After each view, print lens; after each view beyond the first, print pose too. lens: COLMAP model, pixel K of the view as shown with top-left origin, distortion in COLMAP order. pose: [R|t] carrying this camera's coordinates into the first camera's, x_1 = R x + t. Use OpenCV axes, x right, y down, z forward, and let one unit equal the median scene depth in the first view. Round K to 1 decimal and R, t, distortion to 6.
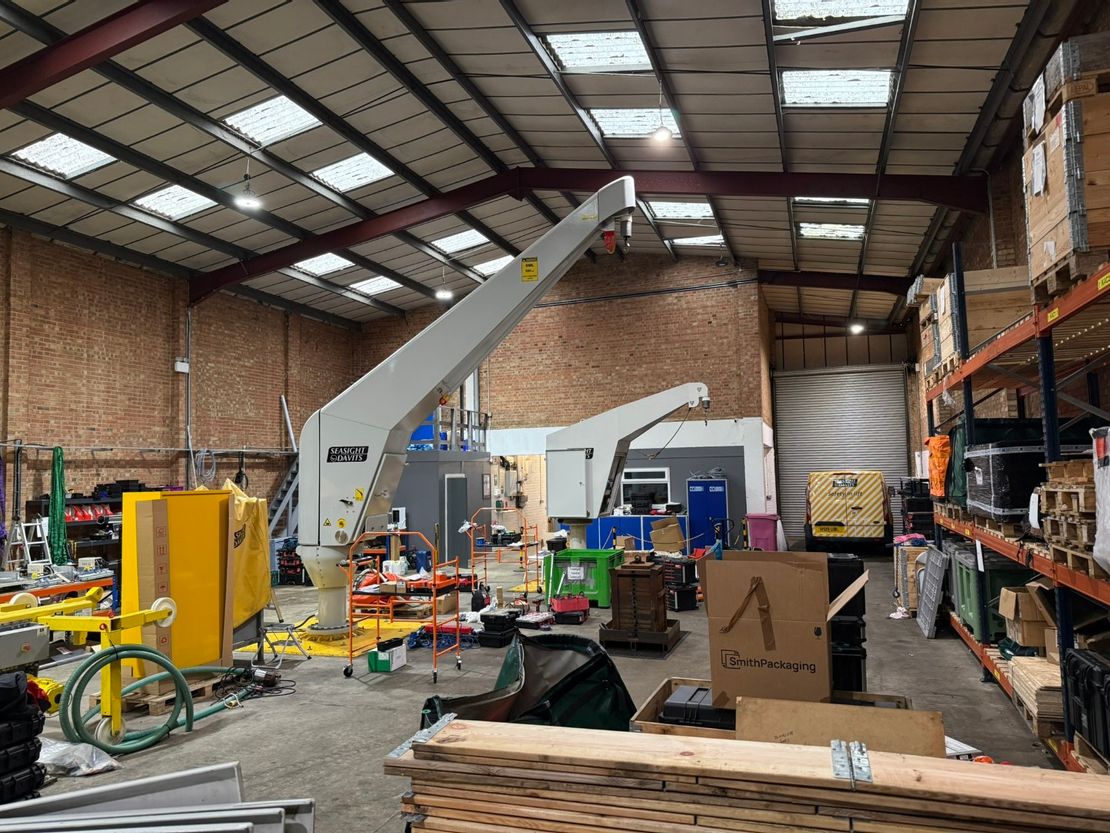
lens RADIAL K [[785.4, 0, 565.3], [0, 785.4, 420.3], [0, 0, 1]] dist [0.042730, -0.046965]
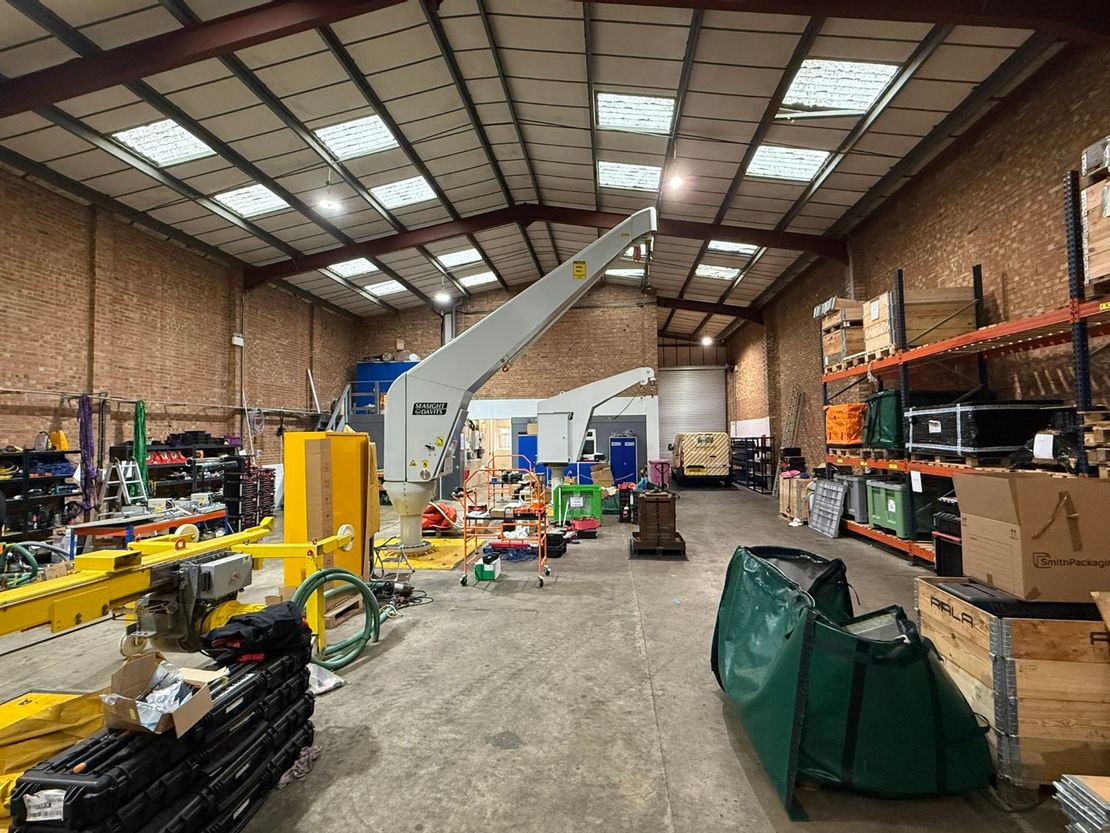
lens RADIAL K [[515.8, 0, 556.5], [0, 515.8, 417.0], [0, 0, 1]] dist [-0.003730, 0.003362]
pose [[0.975523, 0.017892, 0.219167, -0.206443], [-0.023234, 0.999492, 0.021821, 0.026498], [-0.218665, -0.026379, 0.975443, 0.124108]]
